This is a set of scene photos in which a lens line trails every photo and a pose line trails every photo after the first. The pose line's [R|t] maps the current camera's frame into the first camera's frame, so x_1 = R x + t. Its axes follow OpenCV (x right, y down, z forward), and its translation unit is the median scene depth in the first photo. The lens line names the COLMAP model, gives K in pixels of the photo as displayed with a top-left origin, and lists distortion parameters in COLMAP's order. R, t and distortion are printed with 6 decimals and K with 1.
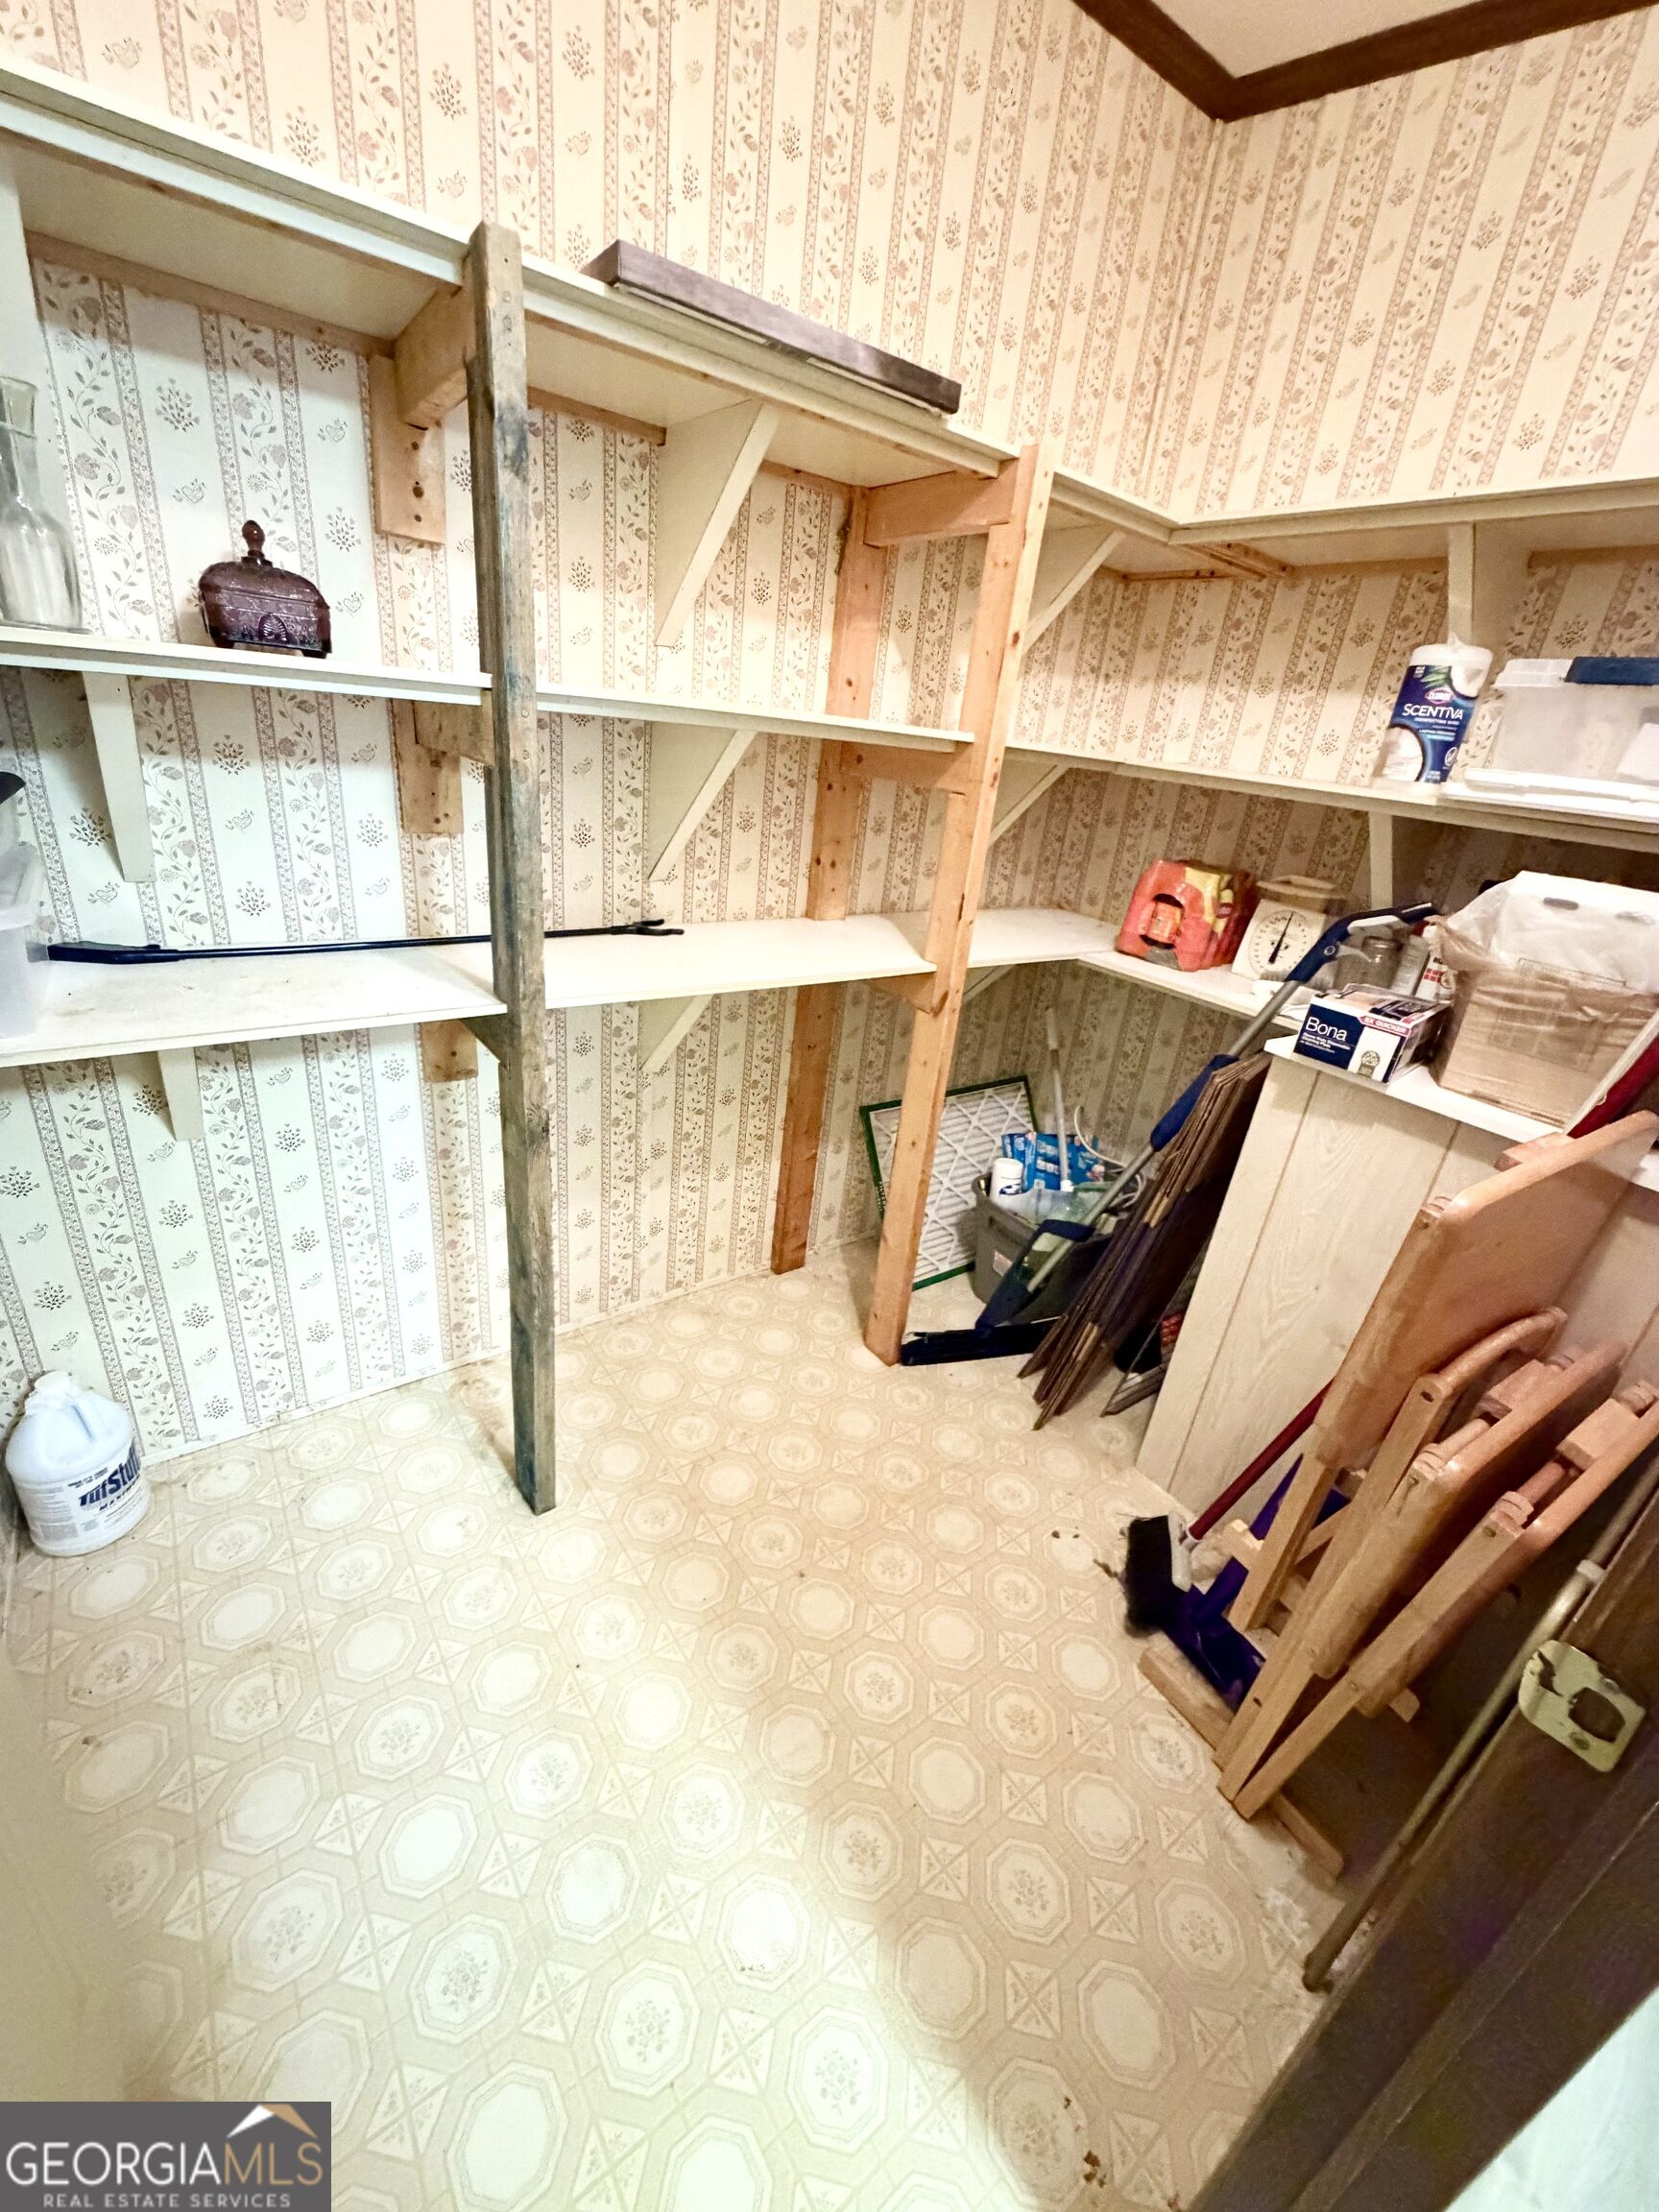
lens RADIAL K [[888.7, 0, 825.9], [0, 888.7, 1110.2], [0, 0, 1]] dist [0.001741, -0.000104]
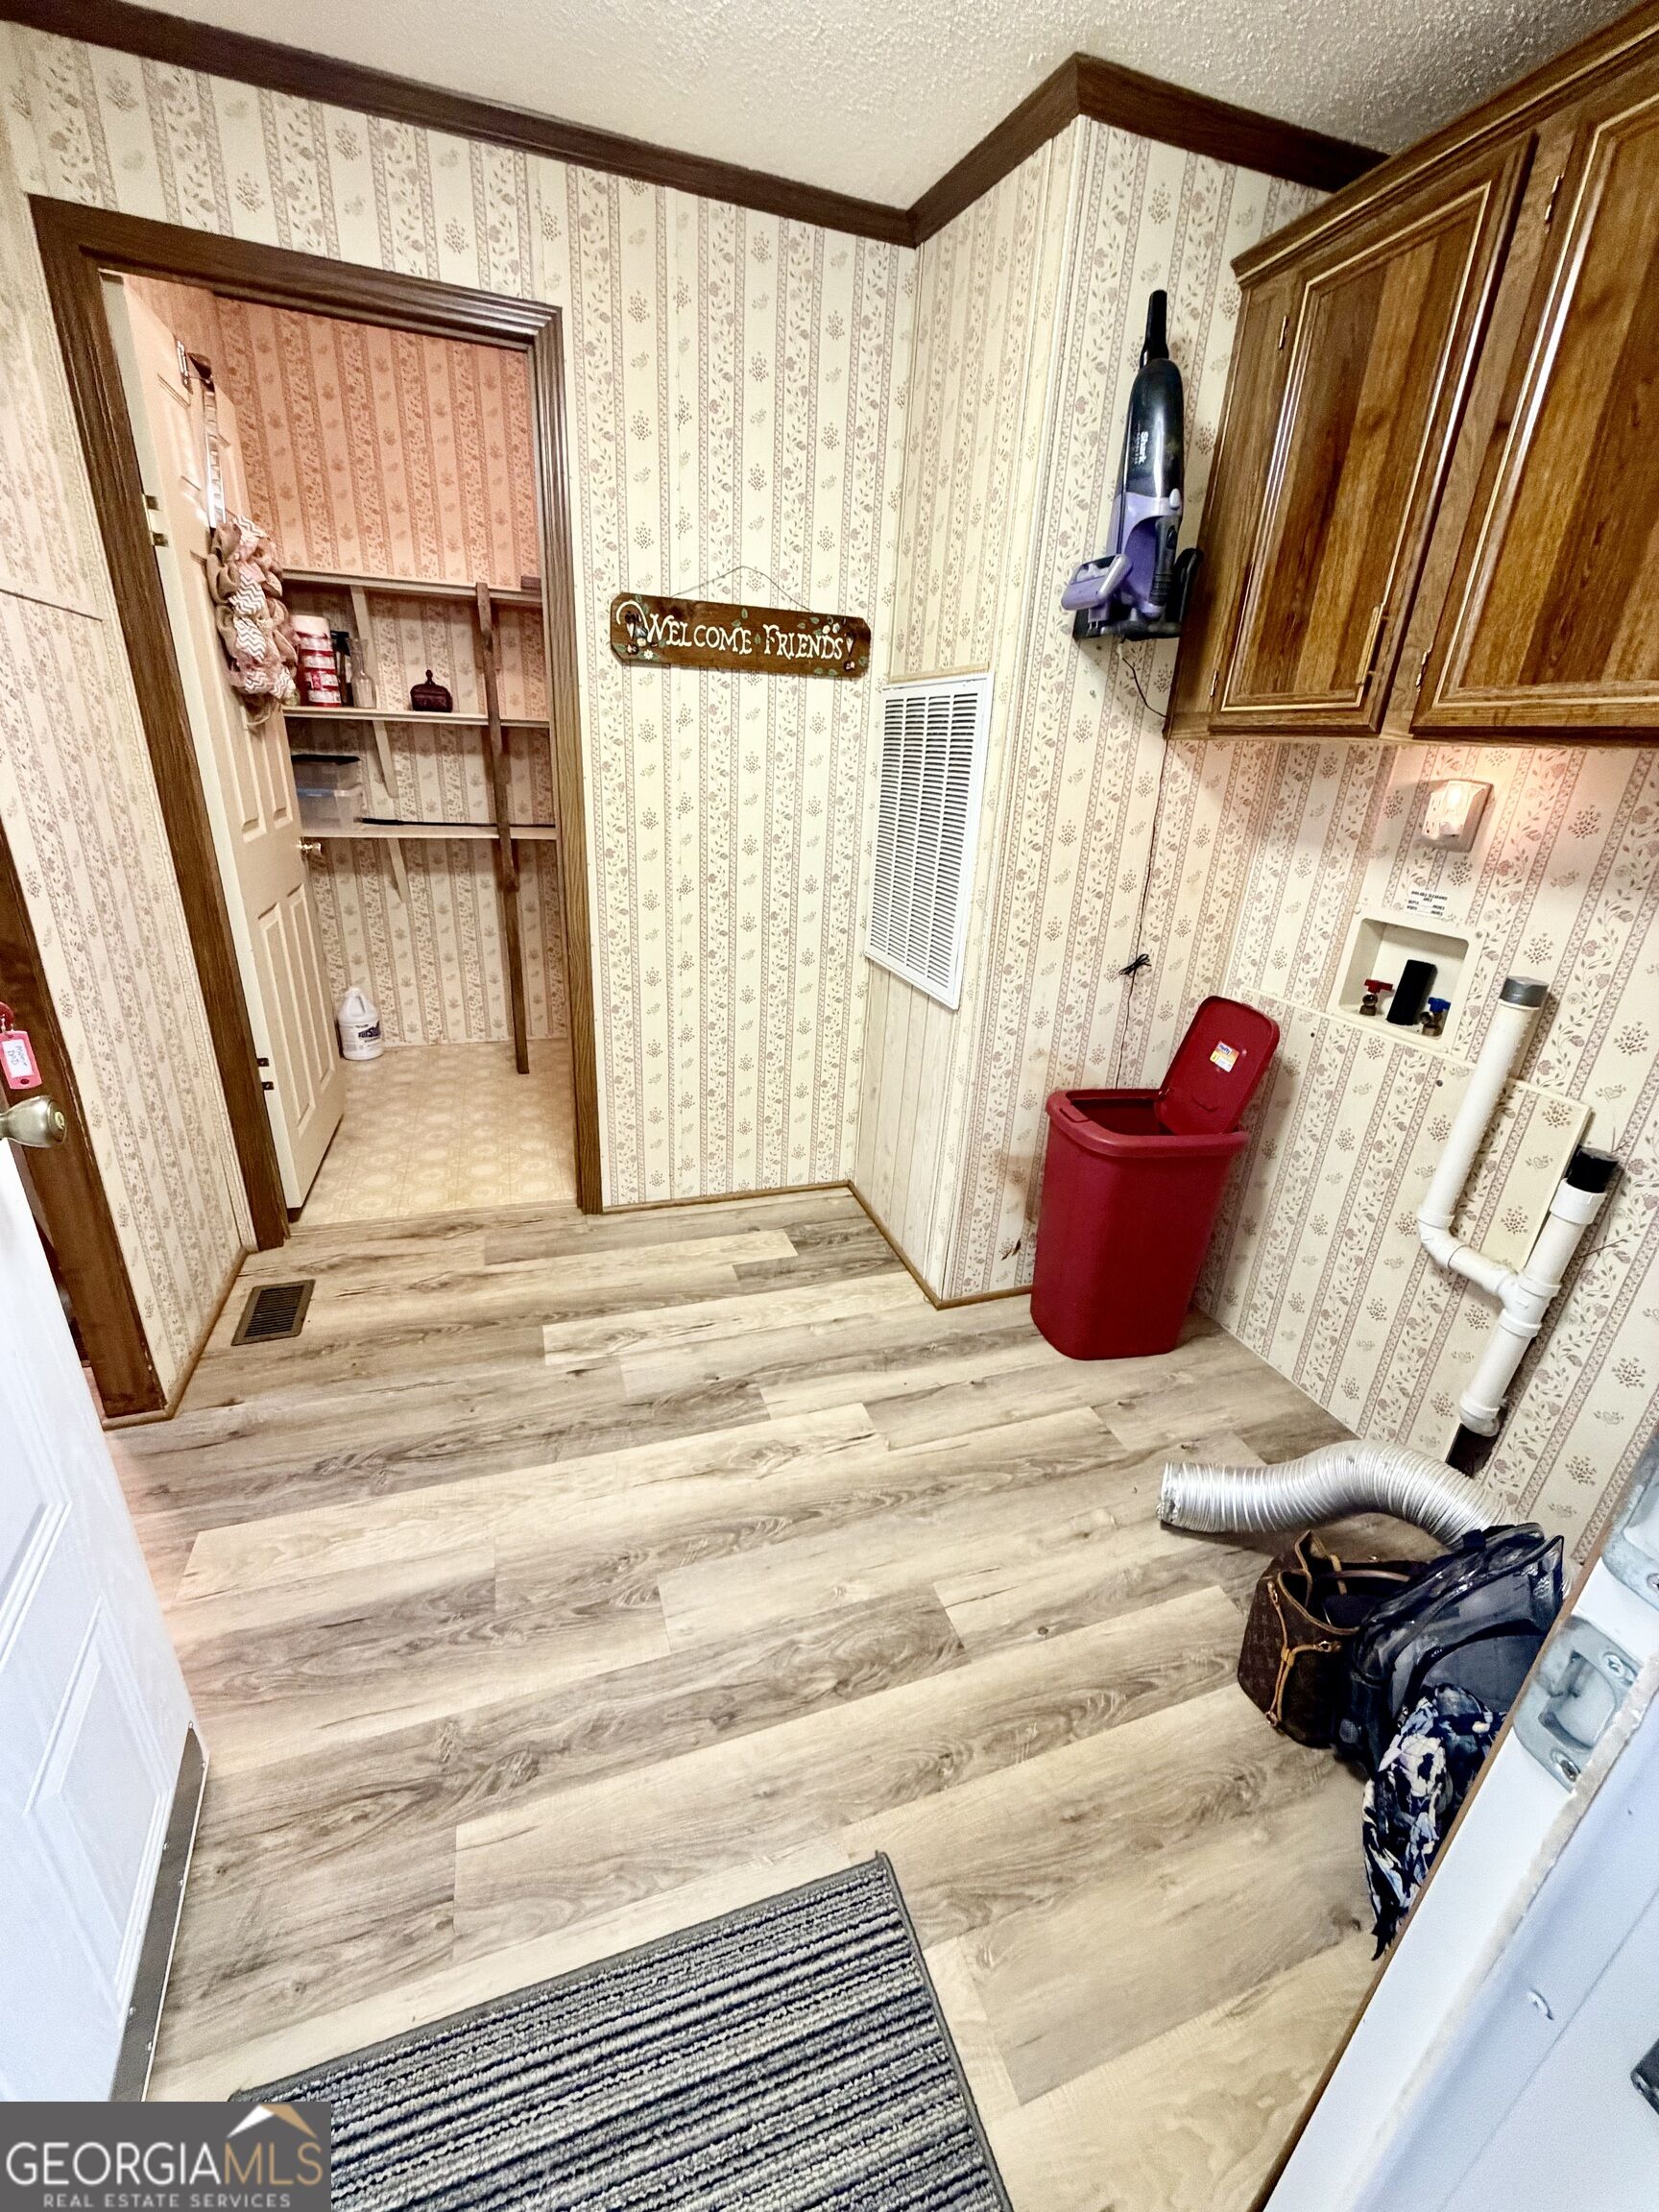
lens RADIAL K [[888.7, 0, 835.1], [0, 888.7, 1105.3], [0, 0, 1]] dist [0.001741, -0.000104]
pose [[0.953921, 0.065765, -0.292763, 1.462319], [-0.078674, 0.996370, -0.032524, 0.701887], [0.289561, 0.054059, 0.955632, -1.237117]]
